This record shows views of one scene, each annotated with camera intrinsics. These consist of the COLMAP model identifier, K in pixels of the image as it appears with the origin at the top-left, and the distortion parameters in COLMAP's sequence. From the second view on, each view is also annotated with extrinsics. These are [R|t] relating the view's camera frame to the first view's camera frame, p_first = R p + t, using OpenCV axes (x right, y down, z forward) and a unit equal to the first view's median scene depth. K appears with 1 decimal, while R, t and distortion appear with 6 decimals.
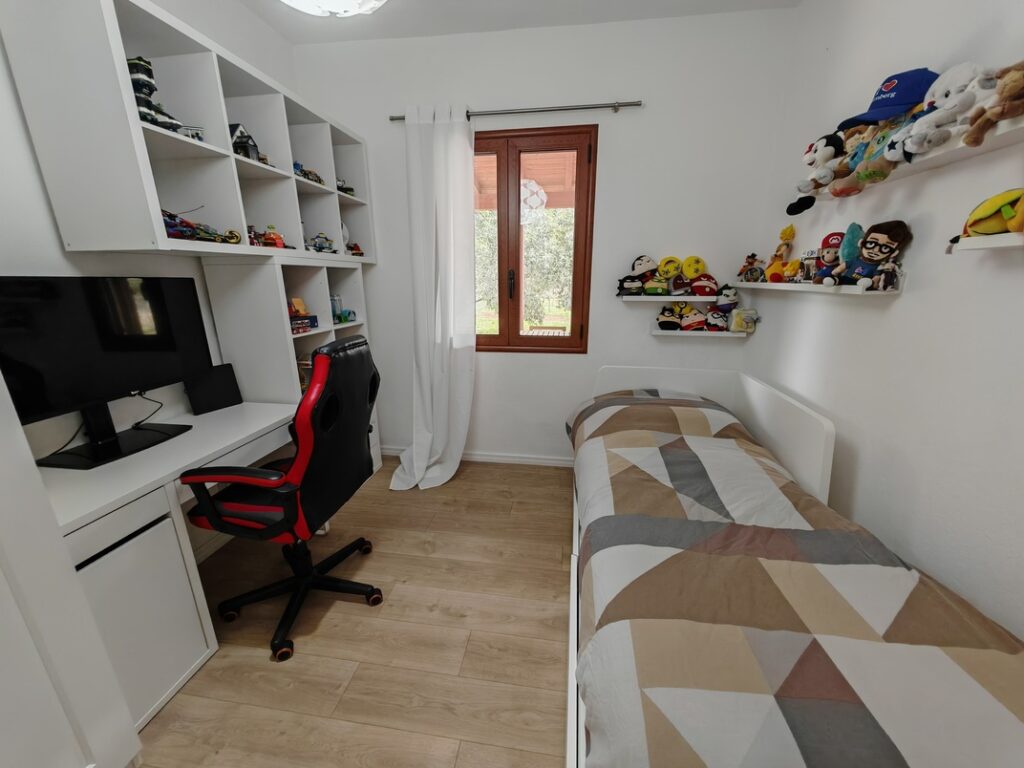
lens RADIAL K [[384.1, 0, 512.1], [0, 384.1, 385.8], [0, 0, 1]] dist [-0.000804, 0.000120]
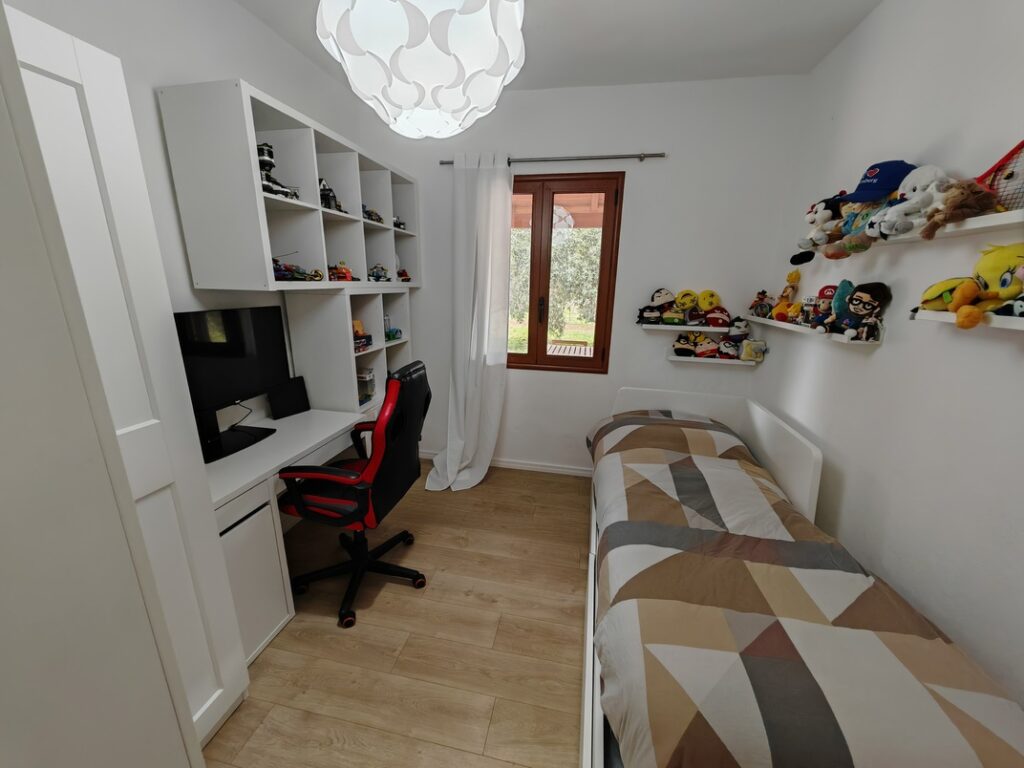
lens RADIAL K [[384.1, 0, 512.1], [0, 384.1, 385.8], [0, 0, 1]] dist [-0.000804, 0.000120]
pose [[0.998413, 0.036293, -0.043064, -0.054318], [-0.036742, 0.999278, -0.009678, -0.055698], [0.042682, 0.011245, 0.999025, -0.202558]]
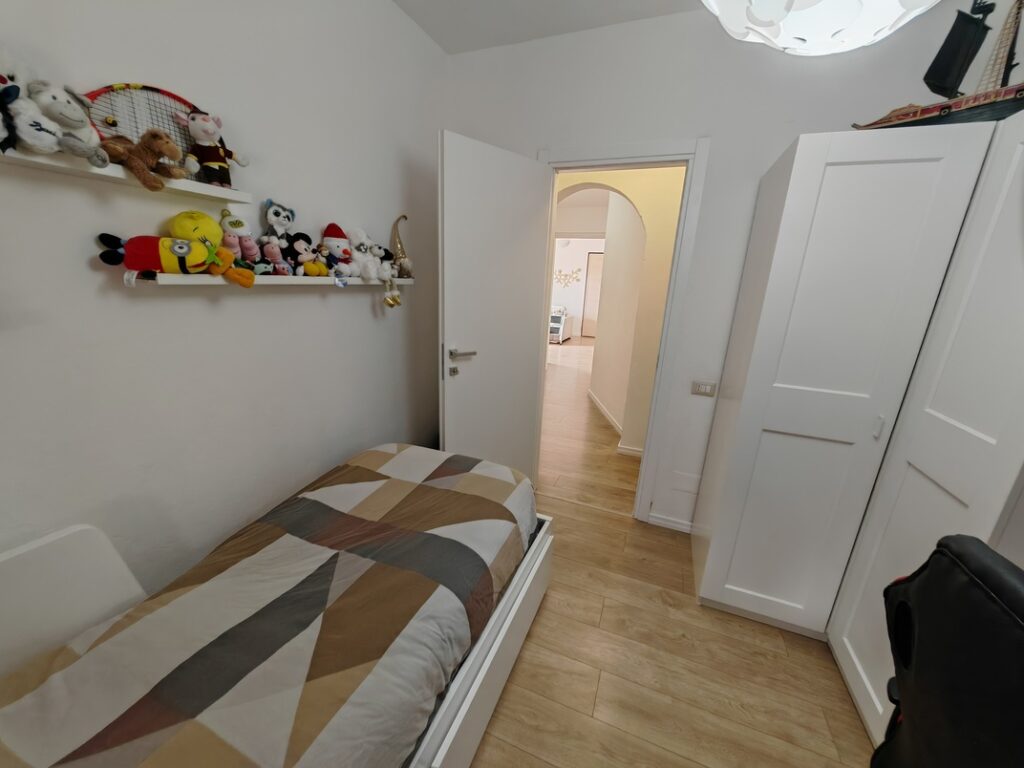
lens RADIAL K [[384.1, 0, 512.1], [0, 384.1, 385.8], [0, 0, 1]] dist [-0.000804, 0.000120]
pose [[-0.973019, -0.098683, 0.208557, -0.033903], [0.024156, 0.855378, 0.517441, -0.456052], [-0.229458, 0.508518, -0.829915, 1.272101]]
